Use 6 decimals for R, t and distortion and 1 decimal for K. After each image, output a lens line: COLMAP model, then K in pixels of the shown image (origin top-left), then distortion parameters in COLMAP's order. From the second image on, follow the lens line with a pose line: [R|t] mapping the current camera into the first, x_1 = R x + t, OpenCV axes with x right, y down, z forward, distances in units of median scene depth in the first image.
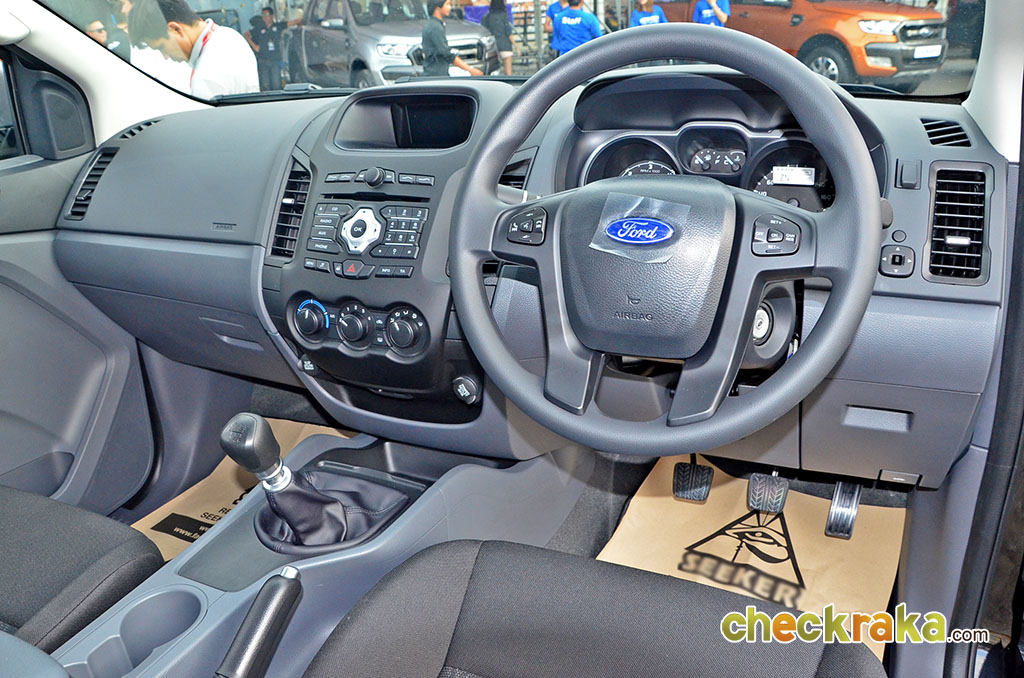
lens RADIAL K [[806.8, 0, 512.0], [0, 806.8, 339.0], [0, 0, 1]] dist [-0.200950, 0.153113]
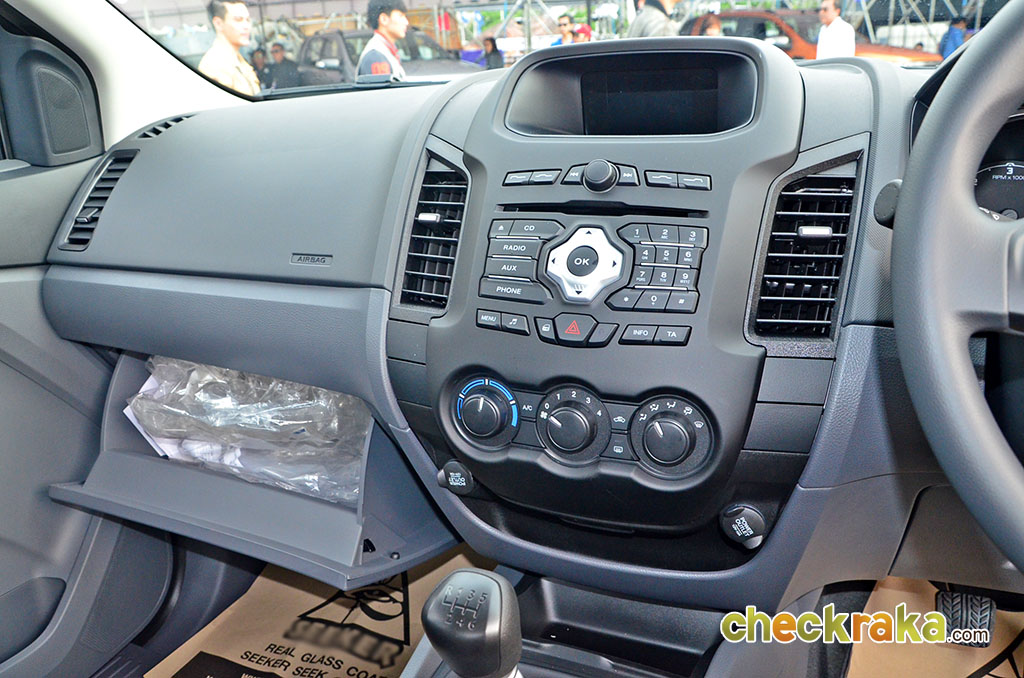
lens RADIAL K [[806.8, 0, 512.0], [0, 806.8, 339.0], [0, 0, 1]] dist [-0.200950, 0.153113]
pose [[0.999815, -0.002651, 0.019063, -0.227584], [0.003699, 0.998470, -0.055177, -0.042828], [-0.018888, 0.055237, 0.998295, 0.367615]]
